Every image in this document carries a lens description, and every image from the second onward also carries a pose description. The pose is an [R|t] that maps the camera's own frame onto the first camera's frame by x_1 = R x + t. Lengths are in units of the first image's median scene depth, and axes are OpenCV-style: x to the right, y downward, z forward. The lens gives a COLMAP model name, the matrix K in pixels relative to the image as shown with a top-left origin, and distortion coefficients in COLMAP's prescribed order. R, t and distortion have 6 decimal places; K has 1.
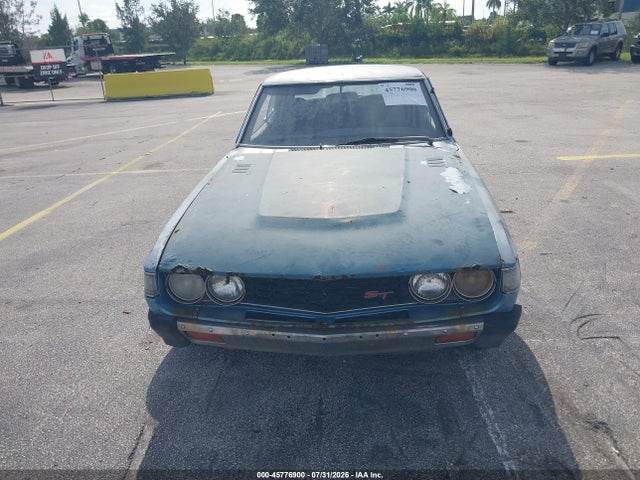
lens RADIAL K [[514.0, 0, 324.9], [0, 514.0, 240.9], [0, 0, 1]] dist [0.003330, -0.007545]
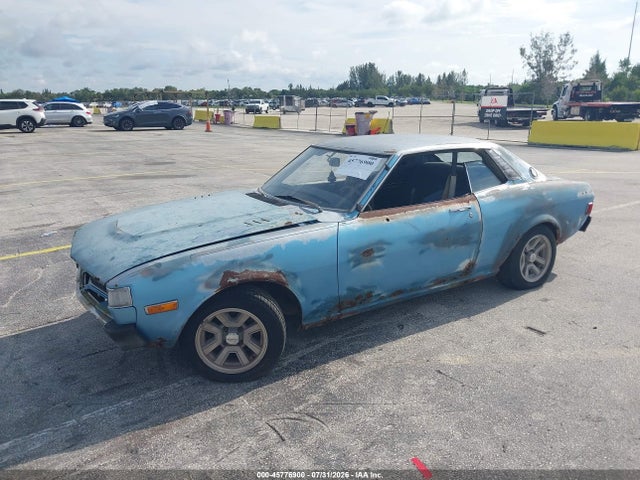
lens RADIAL K [[510.3, 0, 317.2], [0, 510.3, 238.2], [0, 0, 1]] dist [-0.002610, 0.000120]
pose [[0.586498, 0.252305, -0.769651, 0.172000], [-0.311125, 0.947520, 0.073527, -0.034445], [0.747811, 0.196335, 0.634217, 0.054627]]
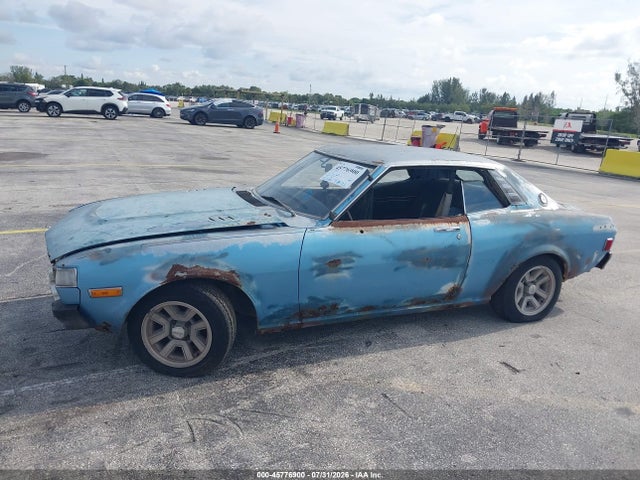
lens RADIAL K [[506.7, 0, 320.3], [0, 506.7, 241.9], [0, 0, 1]] dist [0.000491, -0.002207]
pose [[0.458603, 0.304494, -0.834845, 0.184983], [-0.401983, 0.908931, 0.110696, -0.045424], [0.792523, 0.284828, 0.539240, 0.083267]]
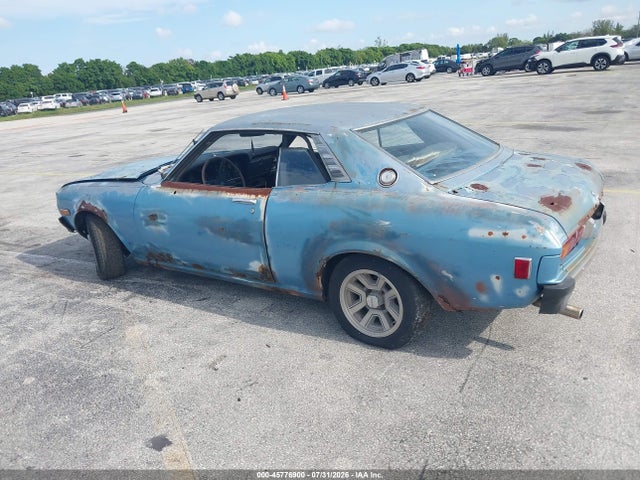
lens RADIAL K [[506.7, 0, 320.3], [0, 506.7, 241.9], [0, 0, 1]] dist [0.000491, -0.002207]
pose [[-0.479944, 0.371293, -0.794855, 0.177057], [-0.218848, 0.826712, 0.518317, -0.129850], [0.849564, 0.422716, -0.315519, 0.300167]]
